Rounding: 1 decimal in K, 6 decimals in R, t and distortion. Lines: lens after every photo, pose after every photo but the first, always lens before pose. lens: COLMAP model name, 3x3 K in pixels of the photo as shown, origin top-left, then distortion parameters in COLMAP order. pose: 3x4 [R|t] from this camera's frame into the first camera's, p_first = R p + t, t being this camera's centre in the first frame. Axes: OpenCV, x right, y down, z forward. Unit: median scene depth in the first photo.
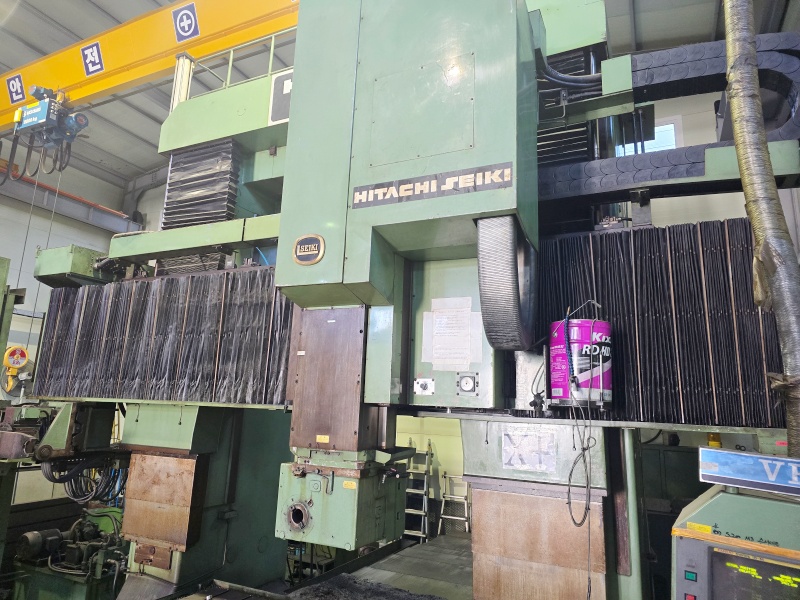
lens RADIAL K [[530.8, 0, 394.4], [0, 530.8, 295.7], [0, 0, 1]] dist [0.085712, -0.074529]
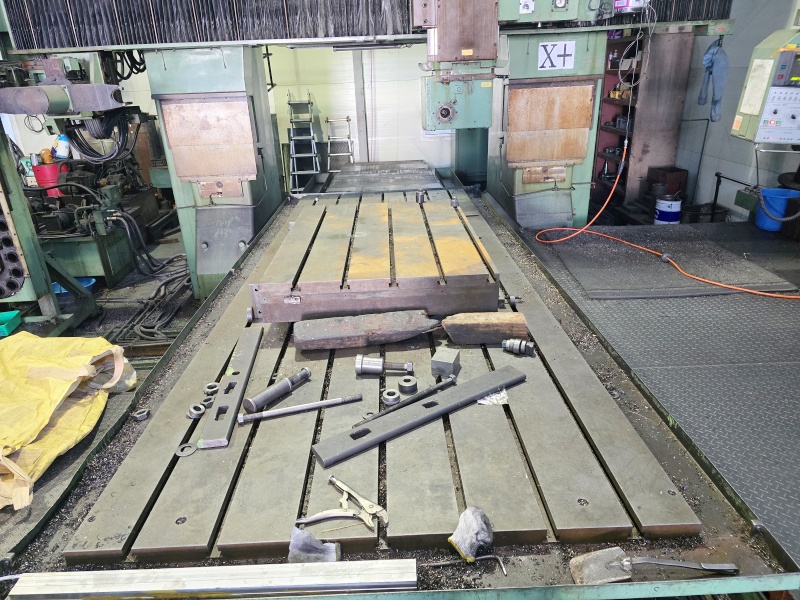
lens RADIAL K [[533.4, 0, 393.8], [0, 533.4, 295.3], [0, 0, 1]] dist [0.059215, -0.056267]
pose [[0.886128, -0.245881, 0.392836, -0.949157], [-0.019452, 0.827170, 0.561614, 0.015773], [-0.463032, -0.505304, 0.728196, -0.199377]]
